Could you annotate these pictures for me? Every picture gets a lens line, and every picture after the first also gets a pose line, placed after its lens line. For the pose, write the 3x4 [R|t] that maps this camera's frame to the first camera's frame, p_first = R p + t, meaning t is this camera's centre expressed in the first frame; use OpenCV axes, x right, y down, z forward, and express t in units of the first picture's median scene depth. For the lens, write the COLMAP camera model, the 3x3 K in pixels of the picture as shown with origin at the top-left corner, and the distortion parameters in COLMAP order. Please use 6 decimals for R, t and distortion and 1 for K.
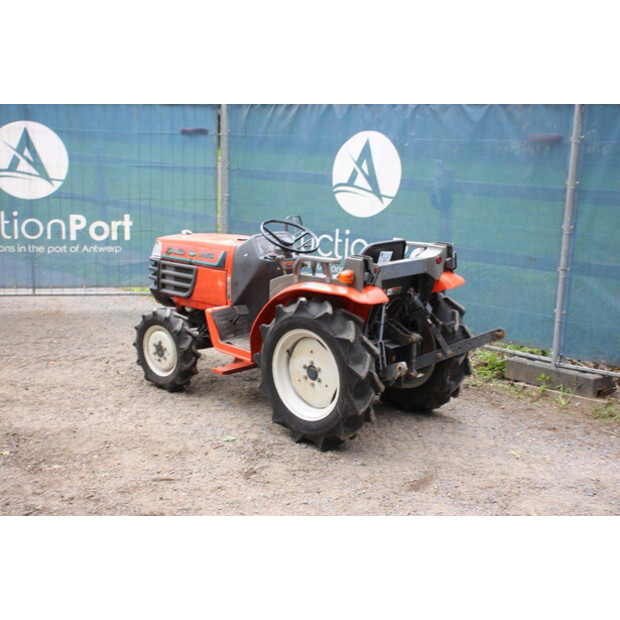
lens RADIAL K [[854.6, 0, 310.0], [0, 854.6, 310.0], [0, 0, 1]] dist [0.047867, 0.034962]
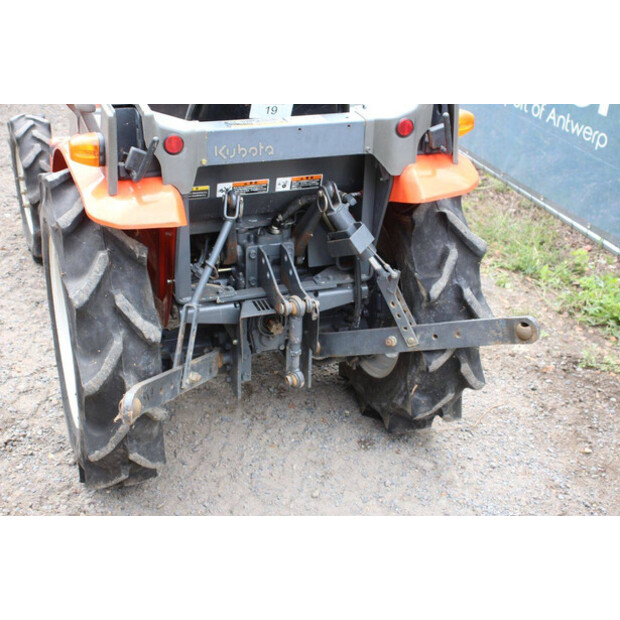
lens RADIAL K [[946.1, 0, 310.0], [0, 946.1, 310.0], [0, 0, 1]] dist [0.130266, -0.013152]
pose [[0.897454, 0.230683, -0.375981, 0.258242], [-0.120406, 0.948098, 0.294301, -0.089318], [0.424357, -0.218851, 0.878650, 0.484351]]
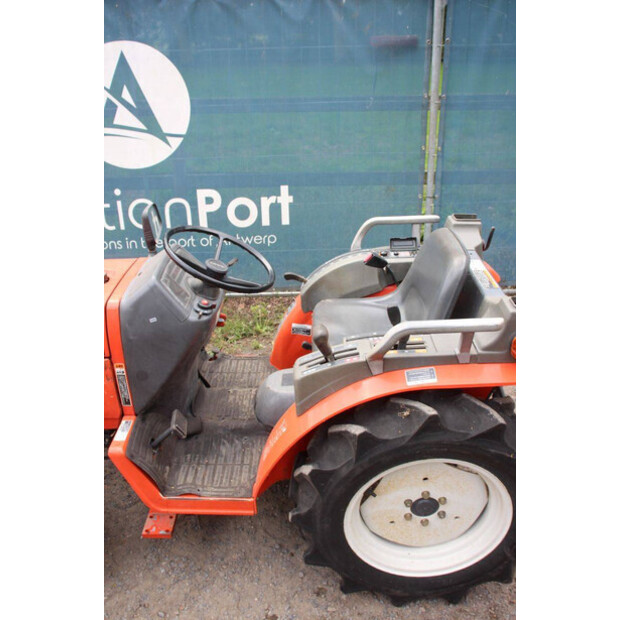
lens RADIAL K [[565.2, 0, 310.0], [0, 565.2, 310.0], [0, 0, 1]] dist [-0.146694, 0.177364]
pose [[0.720384, -0.338086, 0.605594, -0.190251], [0.168839, 0.932365, 0.319671, -0.147536], [-0.672711, -0.128038, 0.728743, 0.661691]]
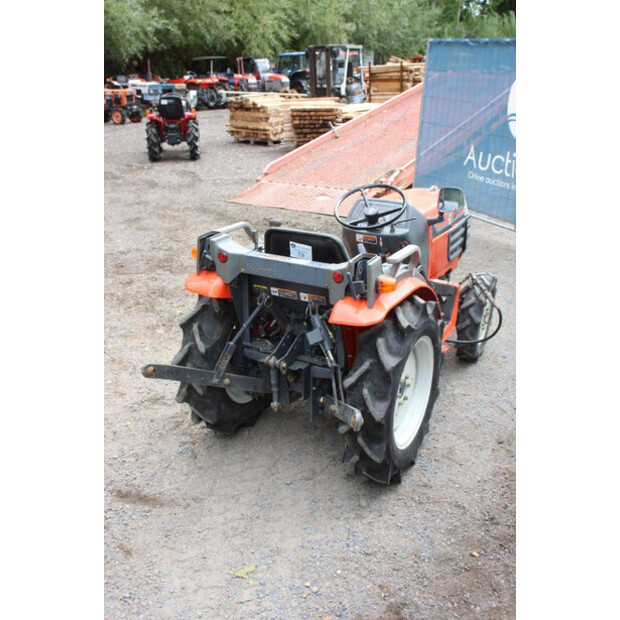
lens RADIAL K [[628.2, 0, 310.0], [0, 628.2, 310.0], [0, 0, 1]] dist [-0.057770, 0.007249]
pose [[0.263147, 0.342593, -0.901878, 0.515585], [-0.197098, 0.934199, 0.297362, -0.152130], [0.944408, 0.099508, 0.313357, 0.710528]]
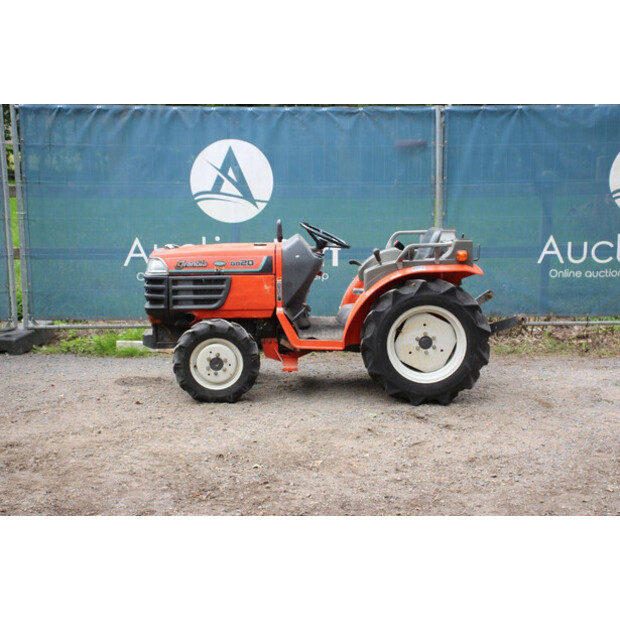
lens RADIAL K [[1021.0, 0, 310.0], [0, 1021.0, 310.0], [0, 0, 1]] dist [0.137350, 0.012930]
pose [[0.706227, -0.129933, 0.695960, -0.900437], [0.155715, 0.987451, 0.026341, -0.027500], [-0.690649, 0.089769, 0.717597, 0.075075]]
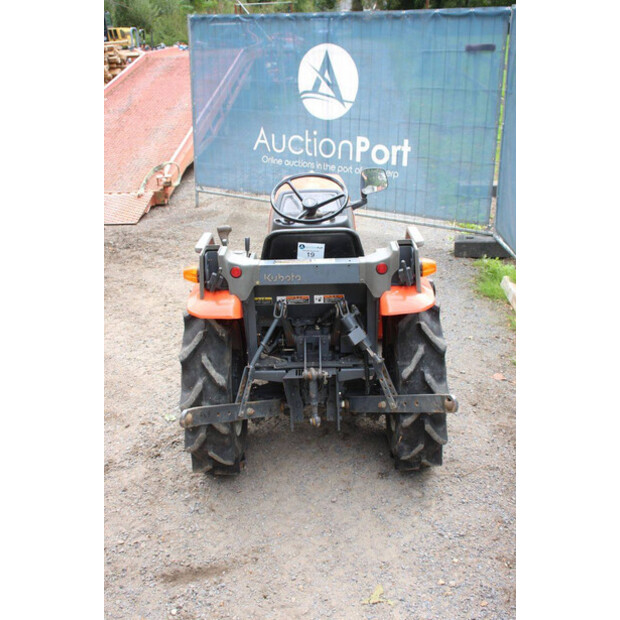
lens RADIAL K [[703.0, 0, 310.0], [0, 703.0, 310.0], [0, 0, 1]] dist [-0.010103, 0.001202]
pose [[0.689311, 0.232322, -0.686205, 0.419832], [-0.111448, 0.969918, 0.216424, -0.118238], [0.715842, -0.072707, 0.694466, 0.503283]]
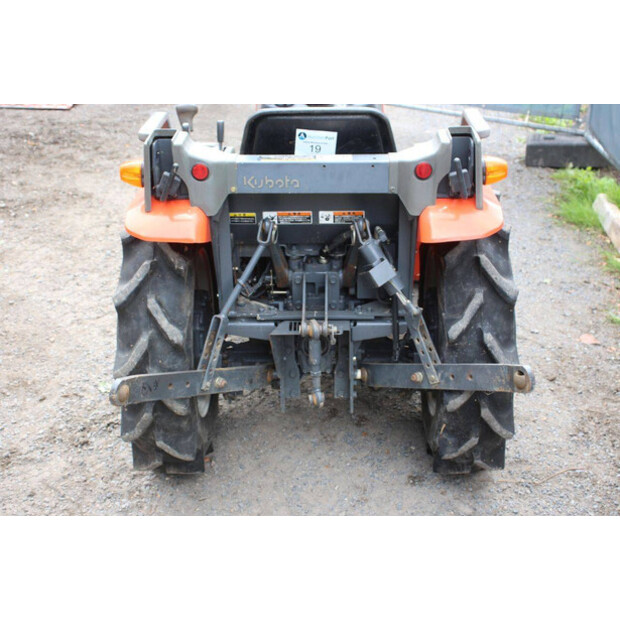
lens RADIAL K [[946.1, 0, 310.0], [0, 946.1, 310.0], [0, 0, 1]] dist [0.130266, -0.013152]
pose [[0.678277, 0.295847, -0.672618, 0.387946], [-0.131196, 0.949418, 0.285296, -0.103143], [0.722999, -0.105265, 0.682782, 0.539941]]
